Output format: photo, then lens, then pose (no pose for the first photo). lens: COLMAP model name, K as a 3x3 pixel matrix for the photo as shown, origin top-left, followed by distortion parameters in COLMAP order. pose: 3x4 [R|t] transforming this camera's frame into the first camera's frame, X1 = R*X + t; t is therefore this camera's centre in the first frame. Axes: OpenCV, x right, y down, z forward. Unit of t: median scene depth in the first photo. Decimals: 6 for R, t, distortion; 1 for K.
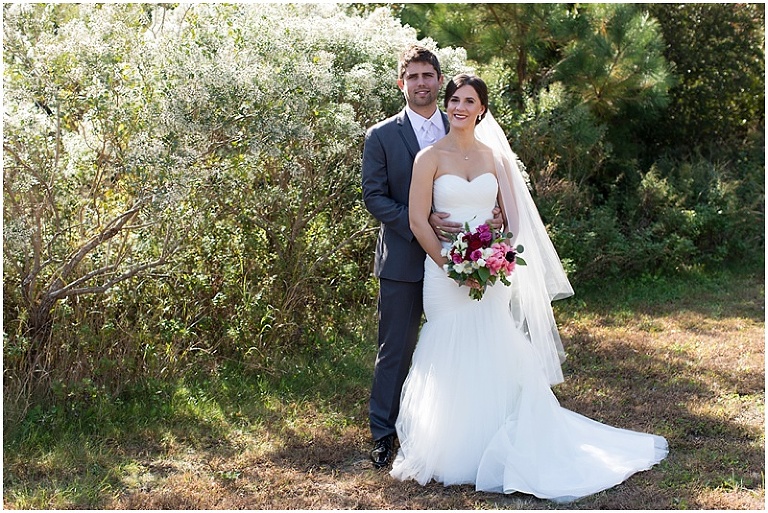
lens RADIAL K [[1079.7, 0, 384.0], [0, 1079.7, 243.2], [0, 0, 1]] dist [-0.016383, -0.010051]
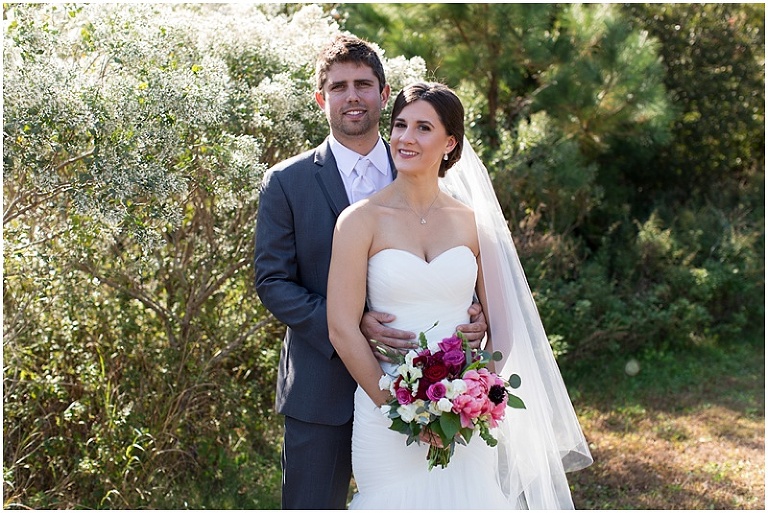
lens RADIAL K [[1023.1, 0, 384.0], [0, 1023.1, 256.5], [0, 0, 1]] dist [0.011663, 0.019168]
pose [[0.999521, 0.000929, 0.030949, 0.020500], [-0.000341, 0.999819, -0.019010, -0.026720], [-0.030962, 0.018991, 0.999340, 0.241776]]
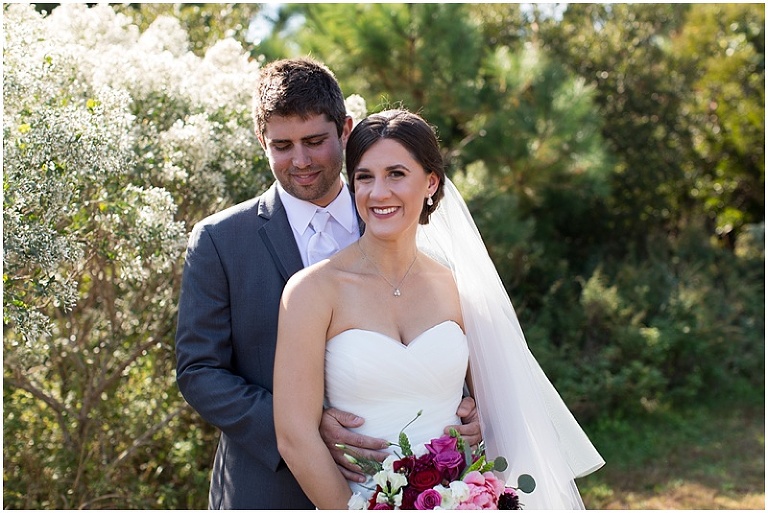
lens RADIAL K [[1036.0, 0, 384.0], [0, 1036.0, 256.5], [0, 0, 1]] dist [0.023642, 0.020414]
pose [[0.992167, -0.022359, 0.122903, 0.009357], [0.032030, 0.996494, -0.077285, -0.032504], [-0.120744, 0.080616, 0.989405, 0.311770]]
